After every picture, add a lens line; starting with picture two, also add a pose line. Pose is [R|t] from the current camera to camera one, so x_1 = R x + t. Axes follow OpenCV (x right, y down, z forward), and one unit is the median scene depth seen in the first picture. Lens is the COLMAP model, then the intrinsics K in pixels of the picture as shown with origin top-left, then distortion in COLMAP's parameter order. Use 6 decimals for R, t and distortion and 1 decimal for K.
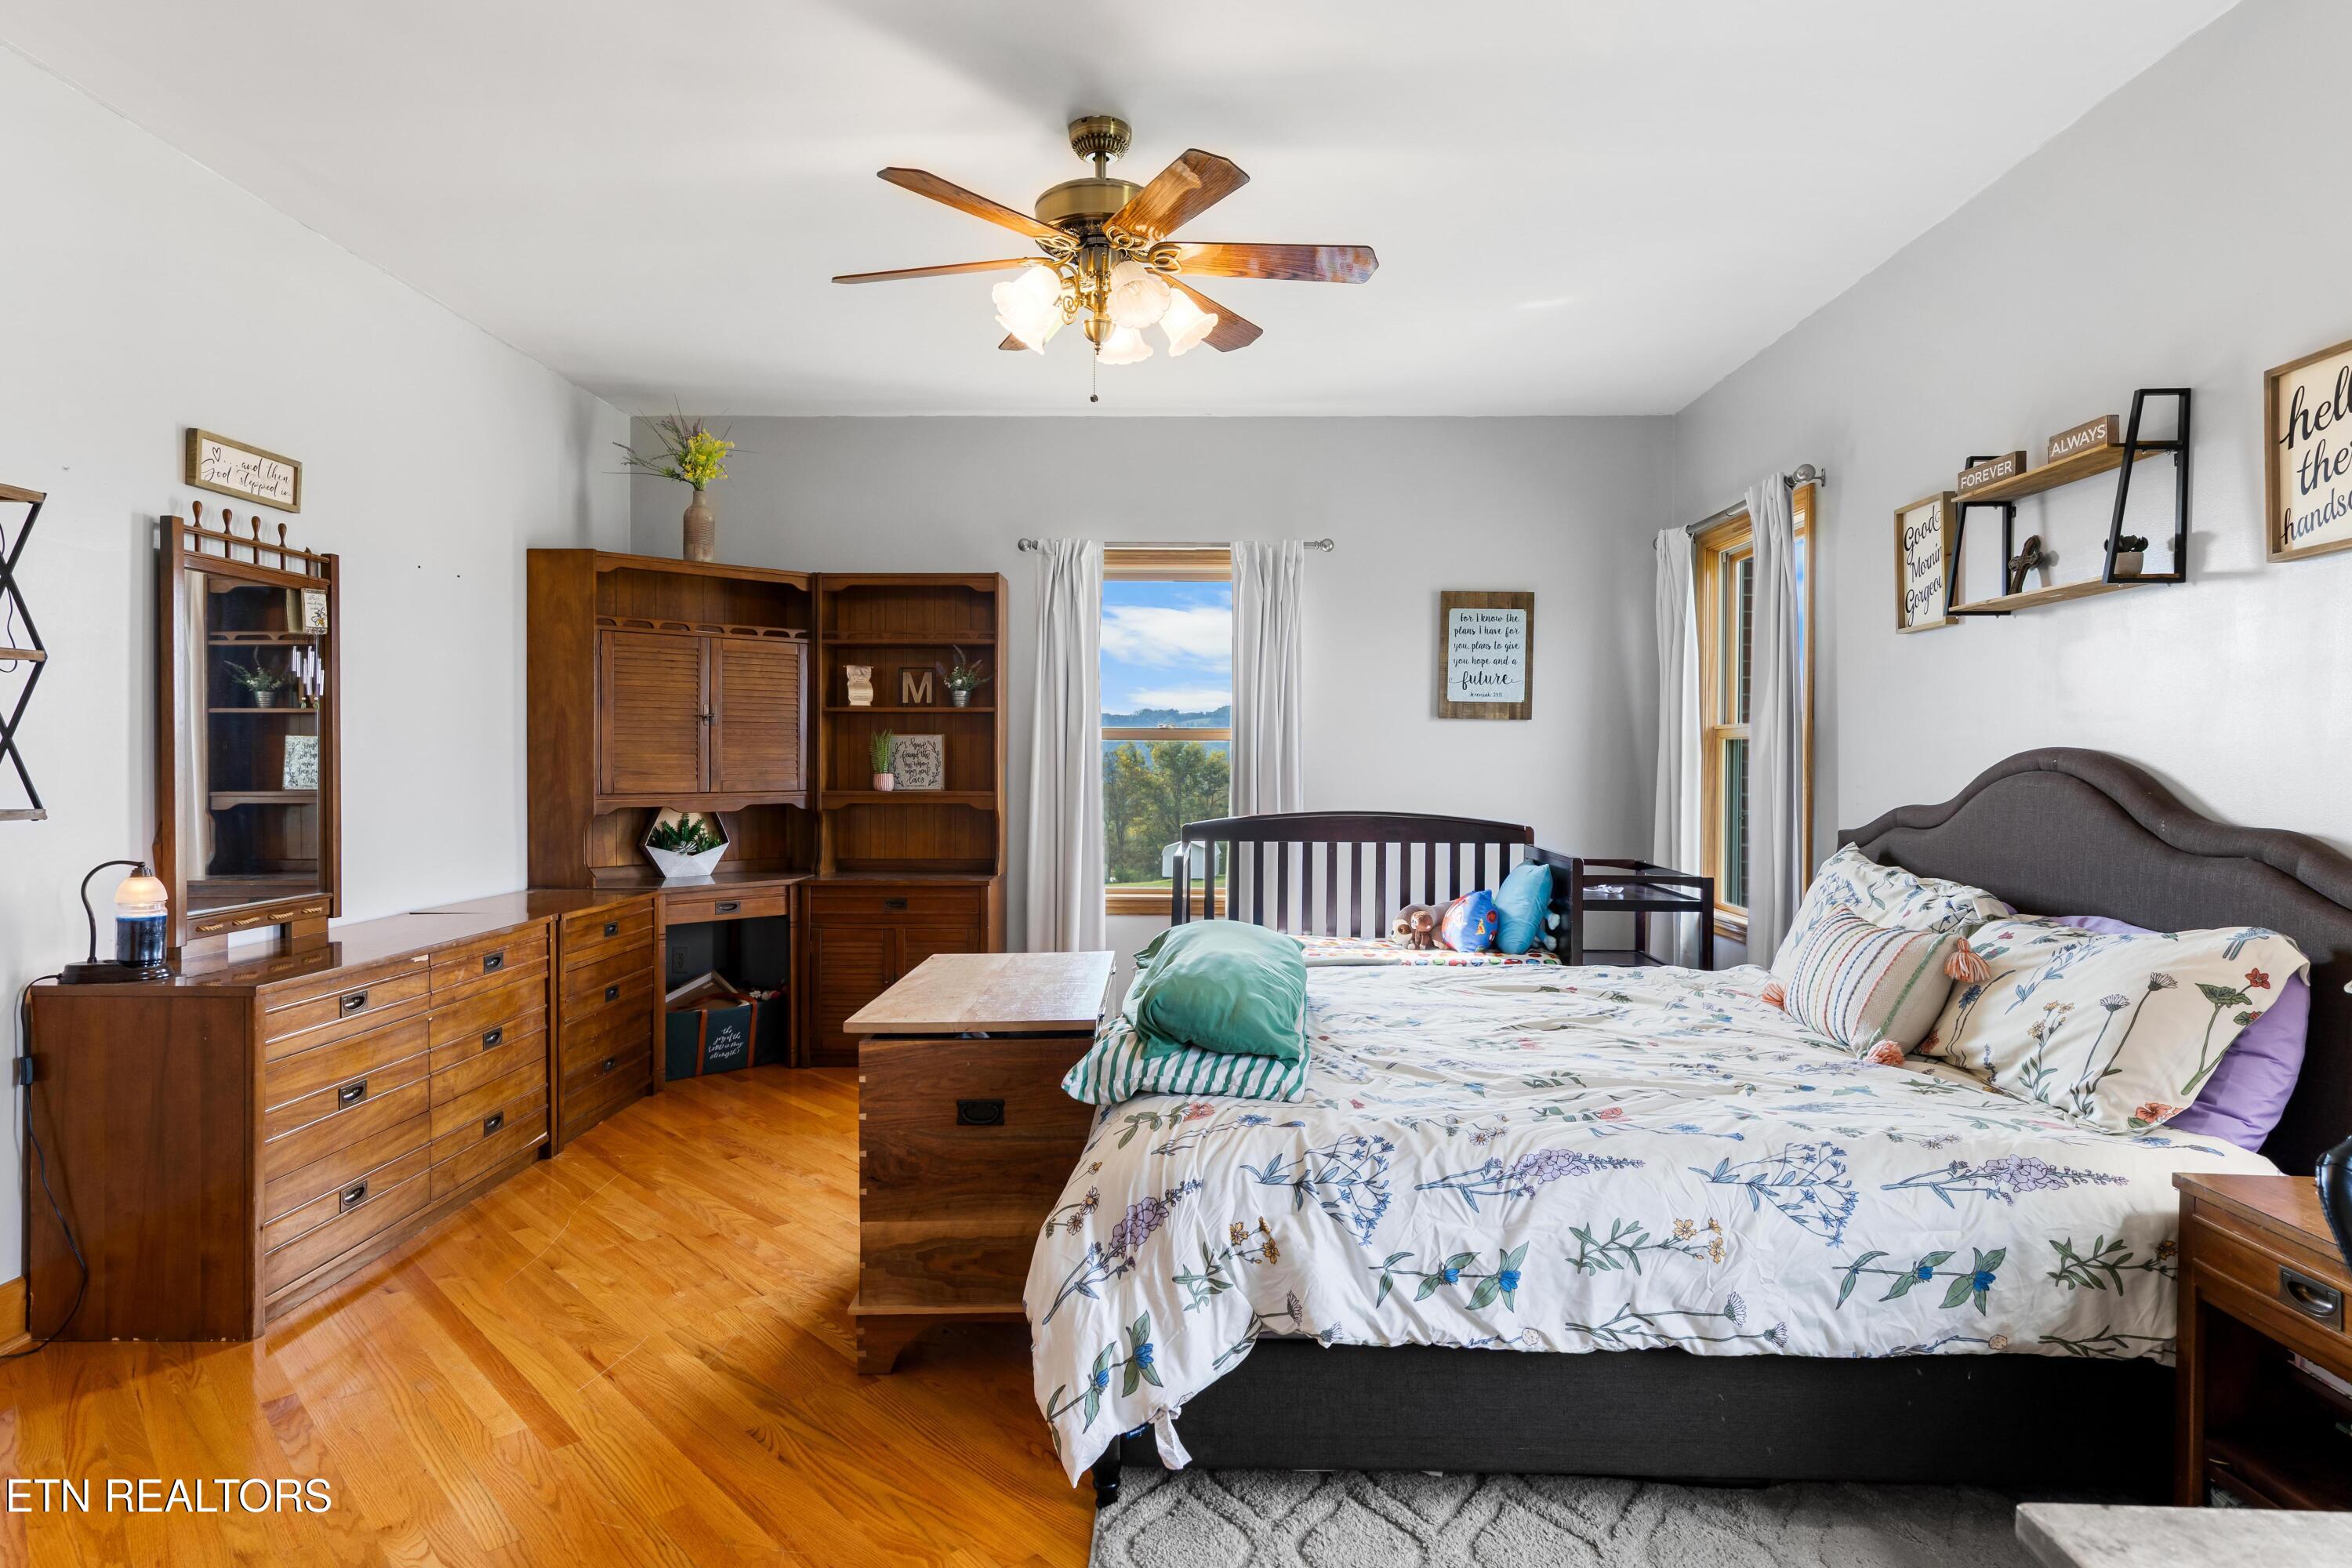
lens RADIAL K [[1358.3, 0, 1185.7], [0, 1358.3, 782.4], [0, 0, 1]] dist [0.008139, 0.001105]
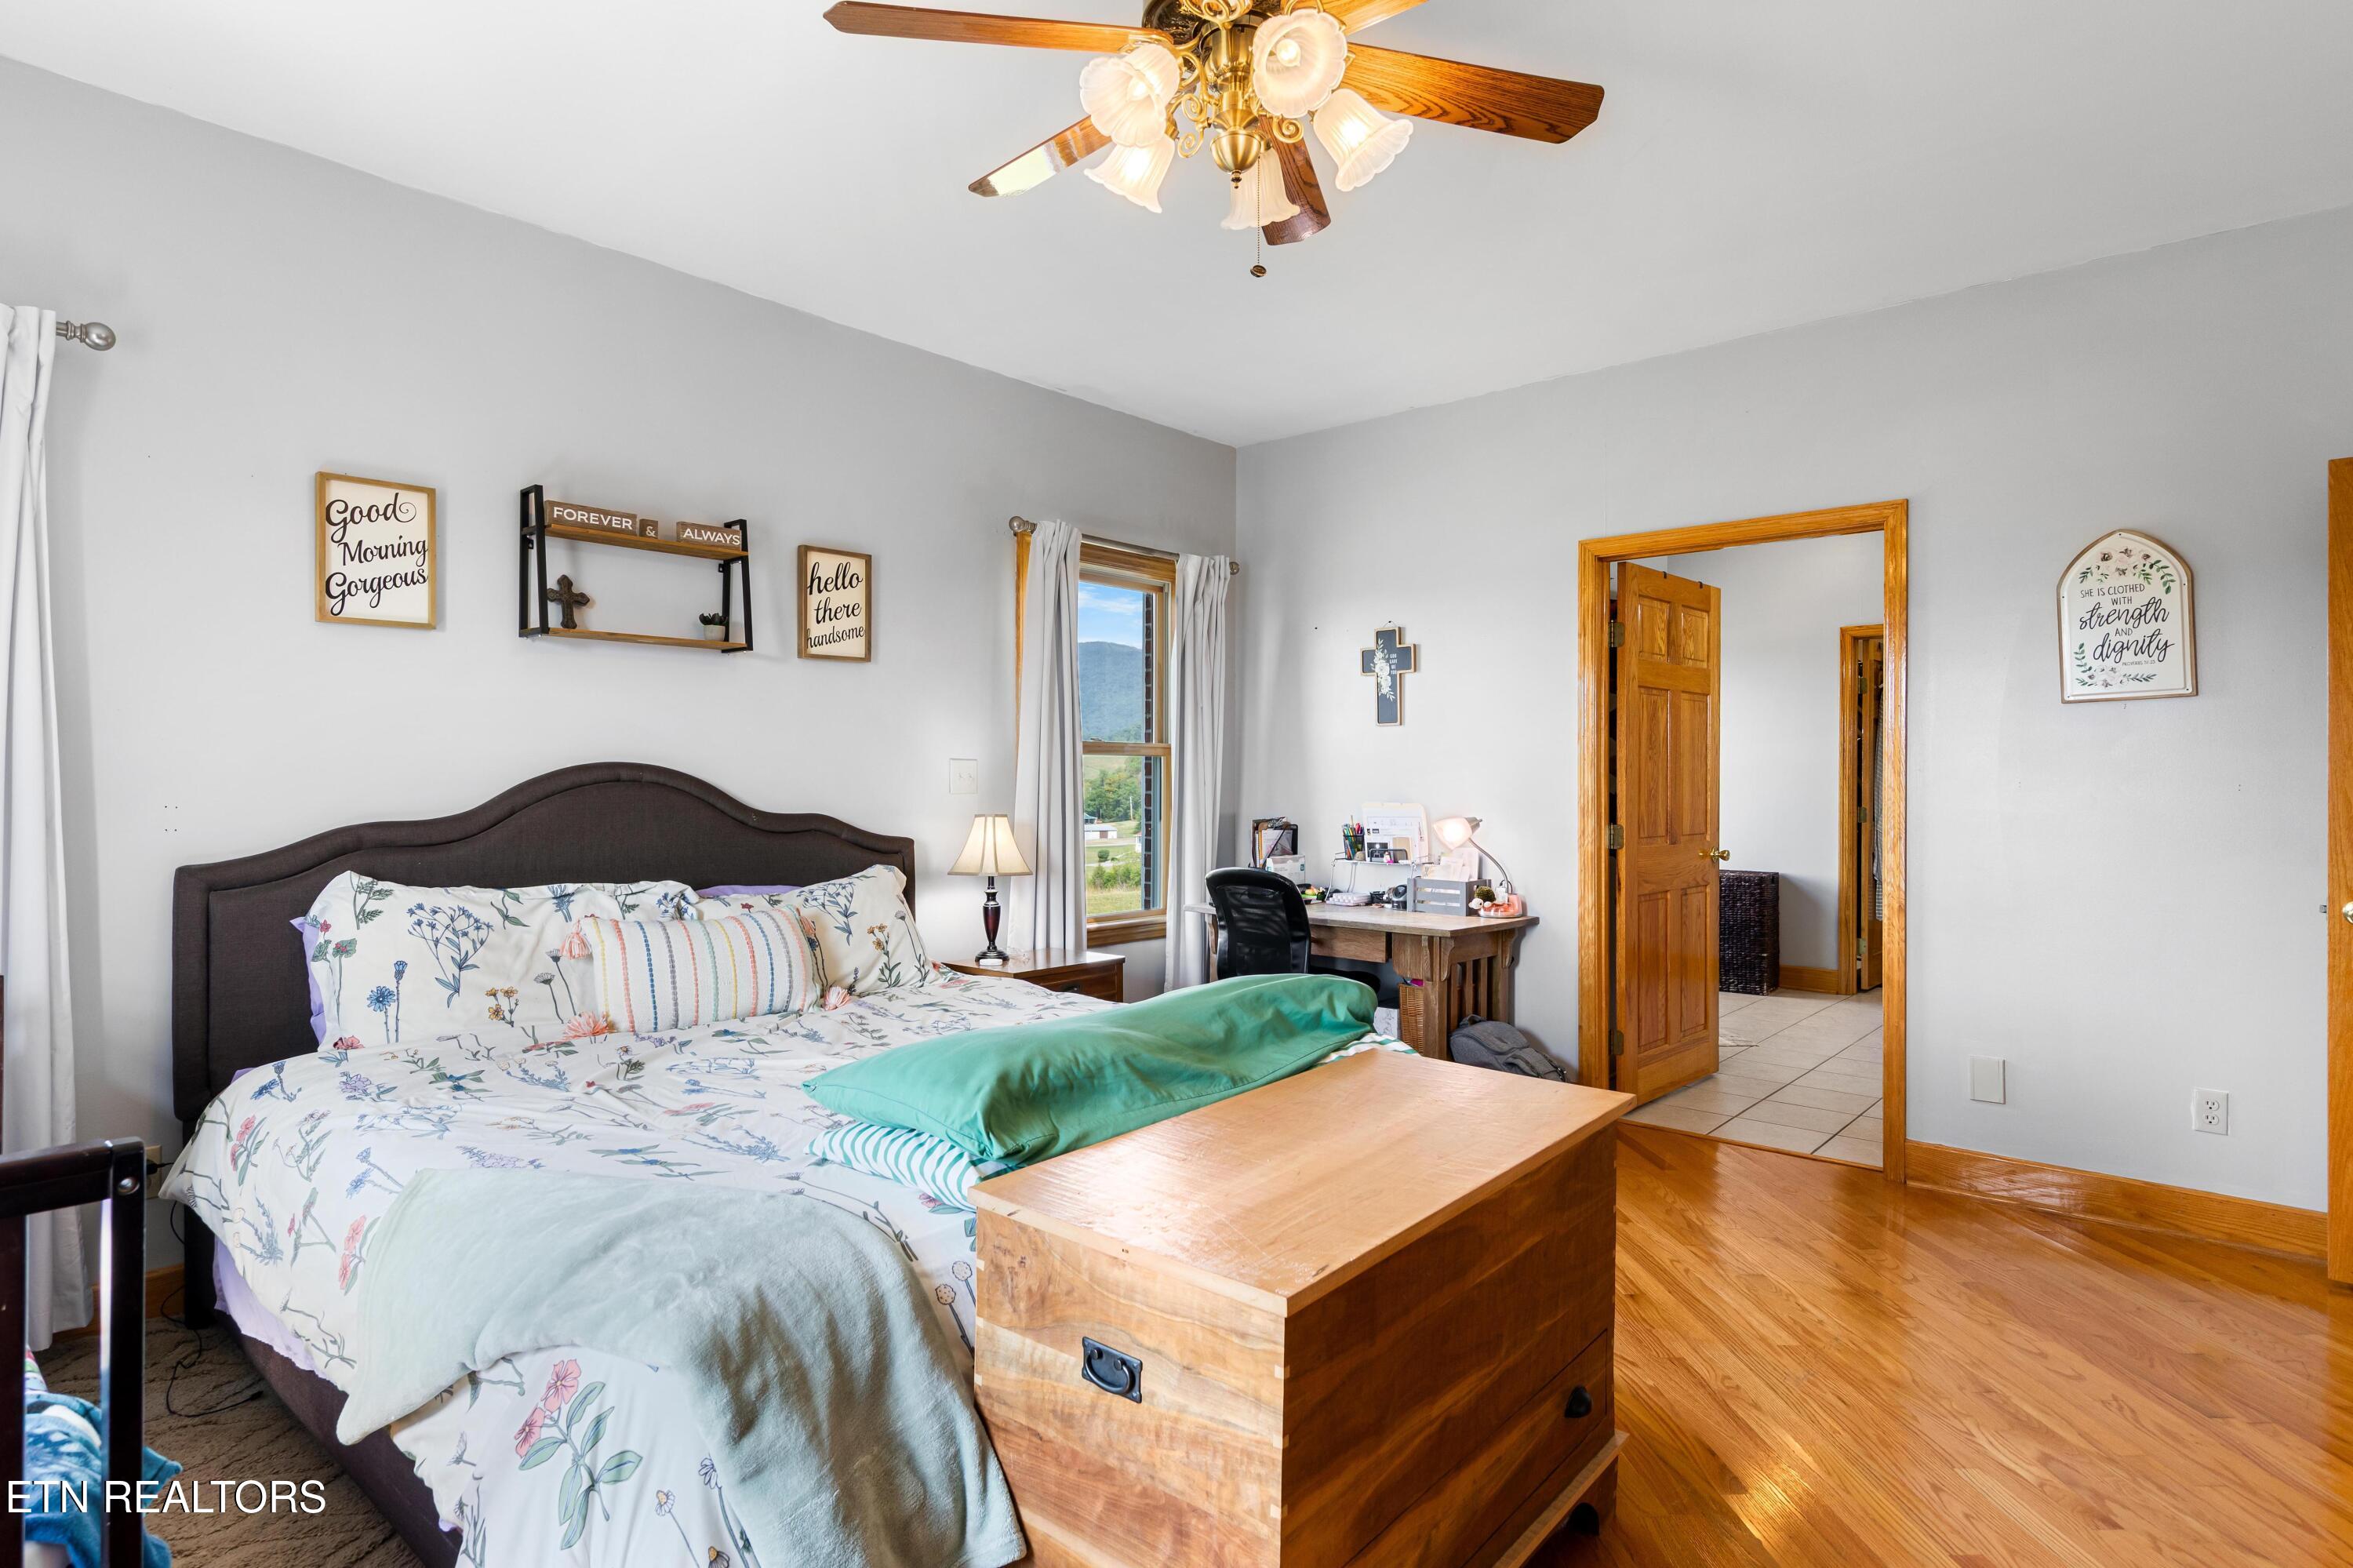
lens RADIAL K [[1258.2, 0, 1178.9], [0, 1258.2, 780.5], [0, 0, 1]] dist [0.017035, 0.000302]
pose [[-0.761701, -0.011668, 0.647823, -0.411014], [0.001316, 0.999808, 0.019555, -0.026572], [-0.647927, 0.015748, -0.761540, 1.333405]]
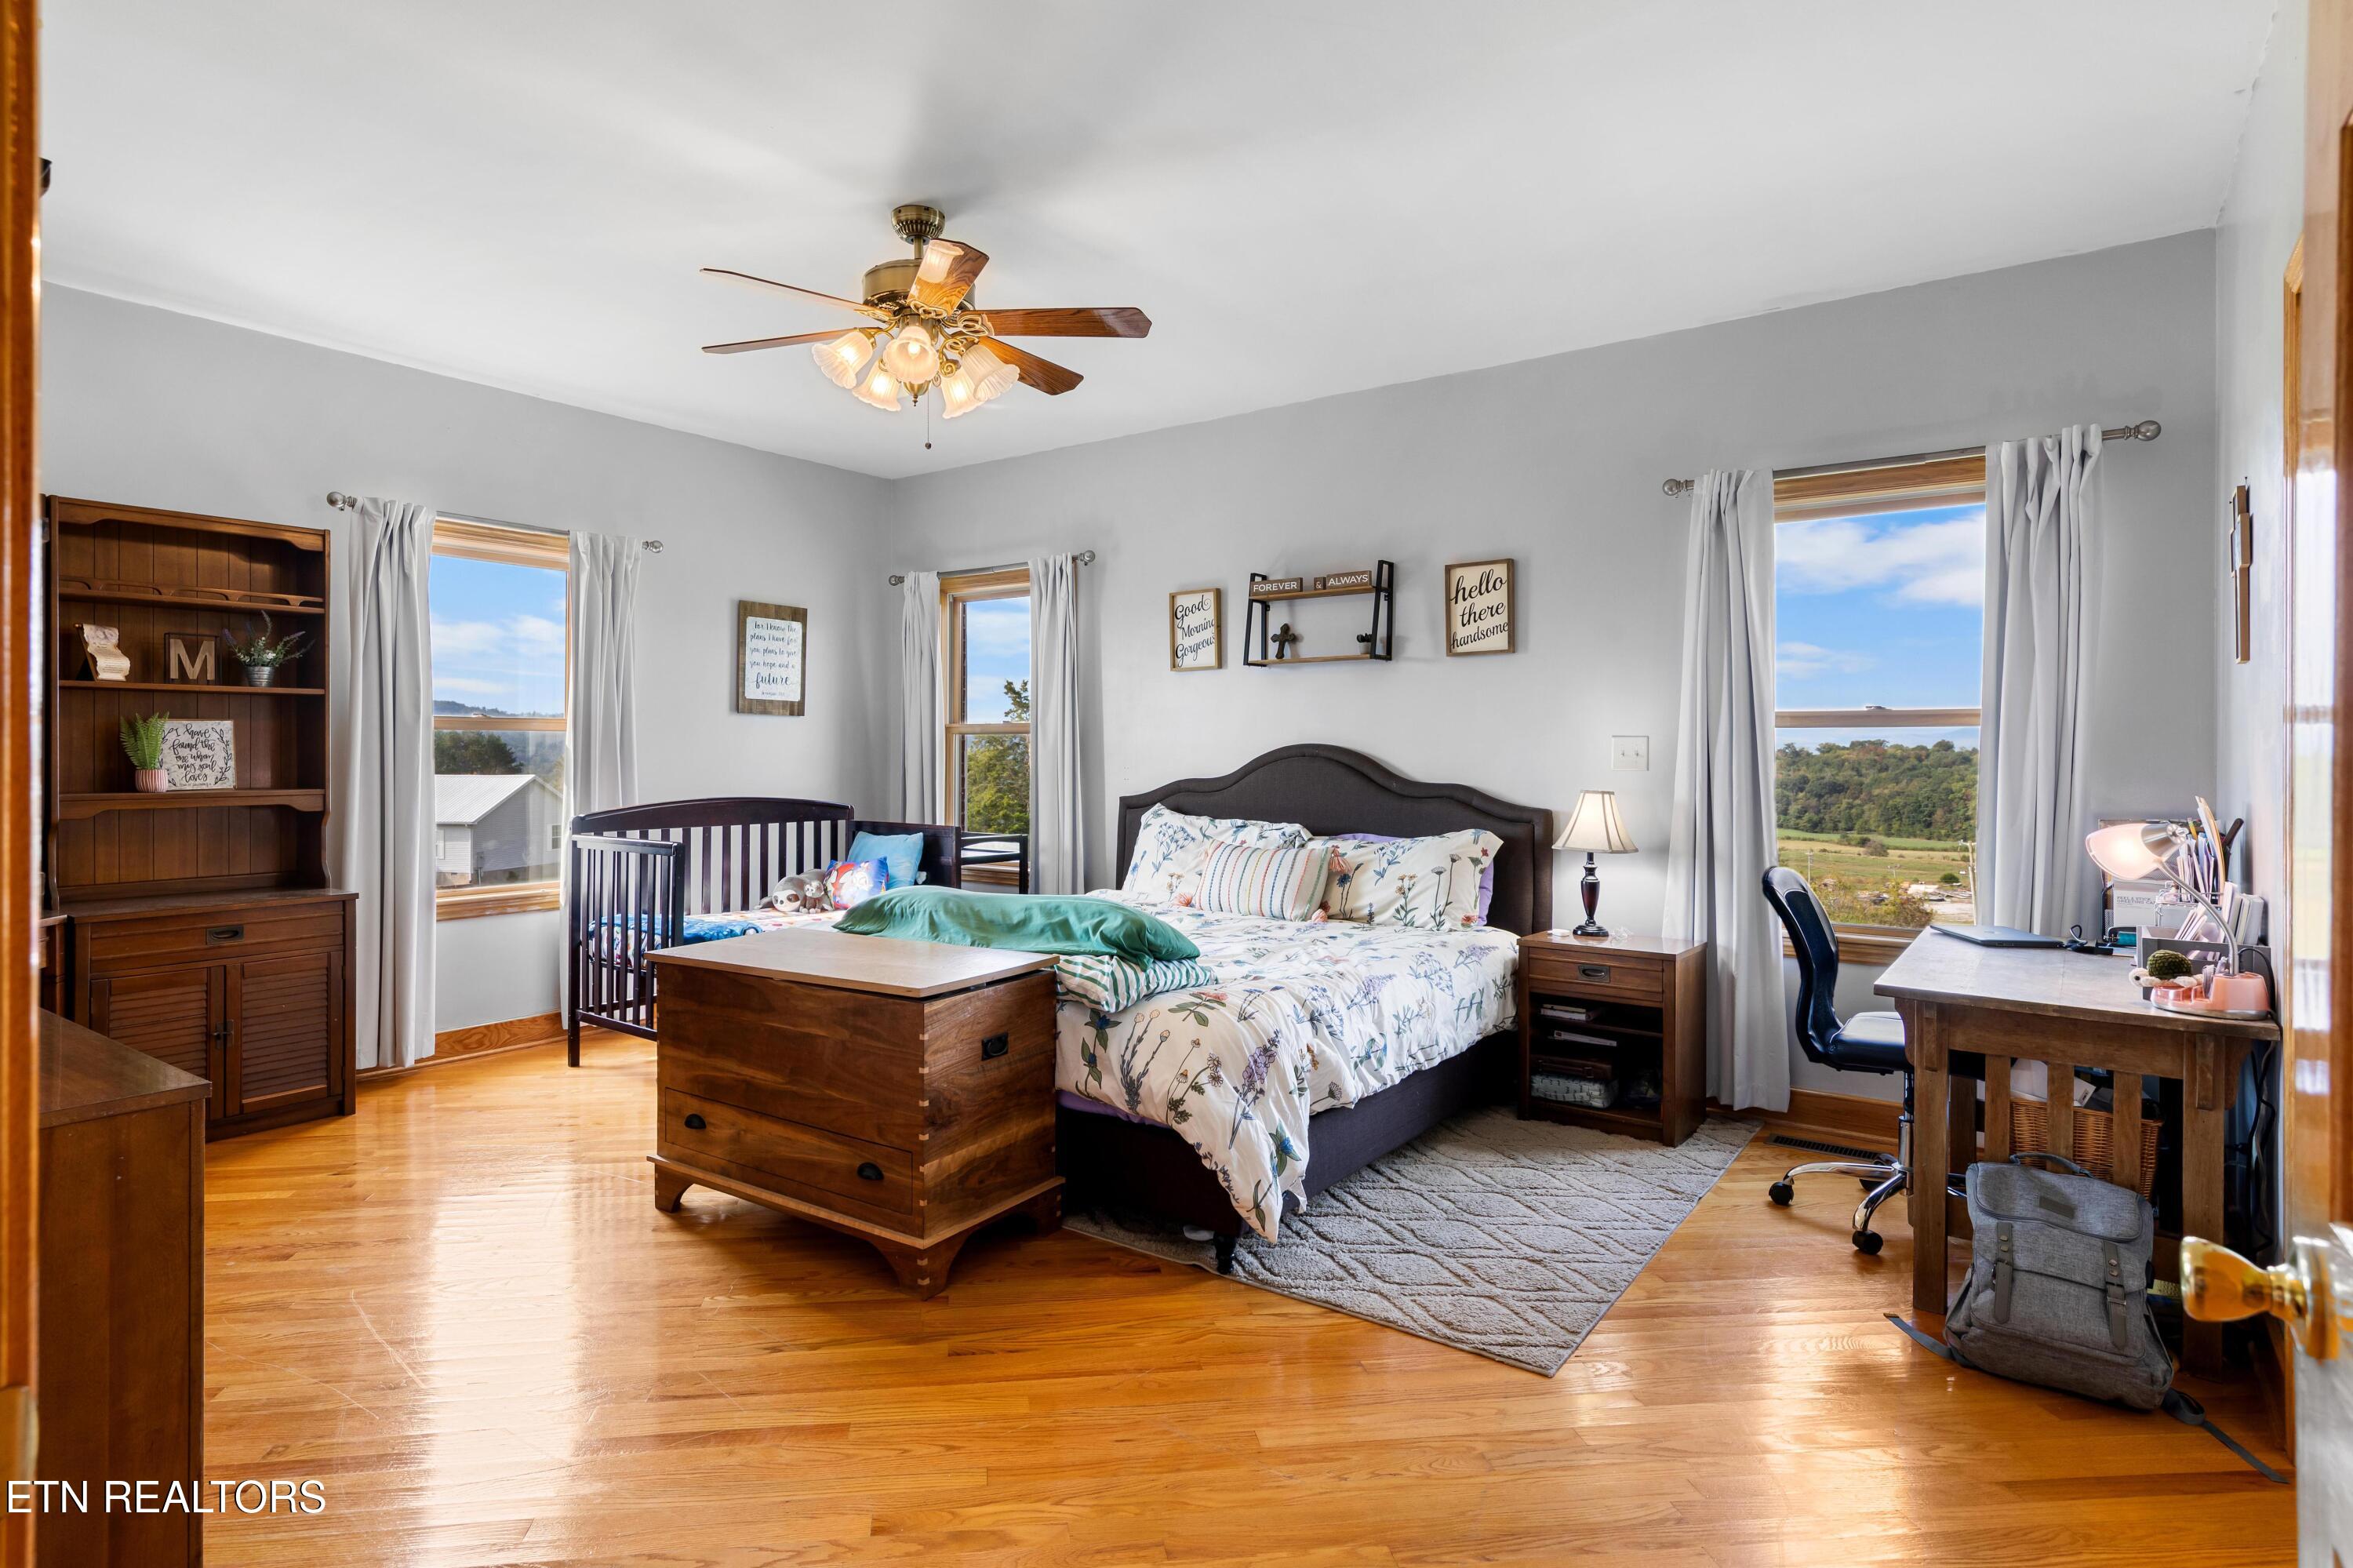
lens RADIAL K [[1258.2, 0, 1171.6], [0, 1258.2, 766.6], [0, 0, 1]] dist [0.017035, 0.000302]
pose [[0.569019, -0.013211, 0.822218, -0.729793], [0.013679, 0.999885, 0.006599, -0.007493], [-0.822211, 0.007492, 0.569134, 0.175464]]
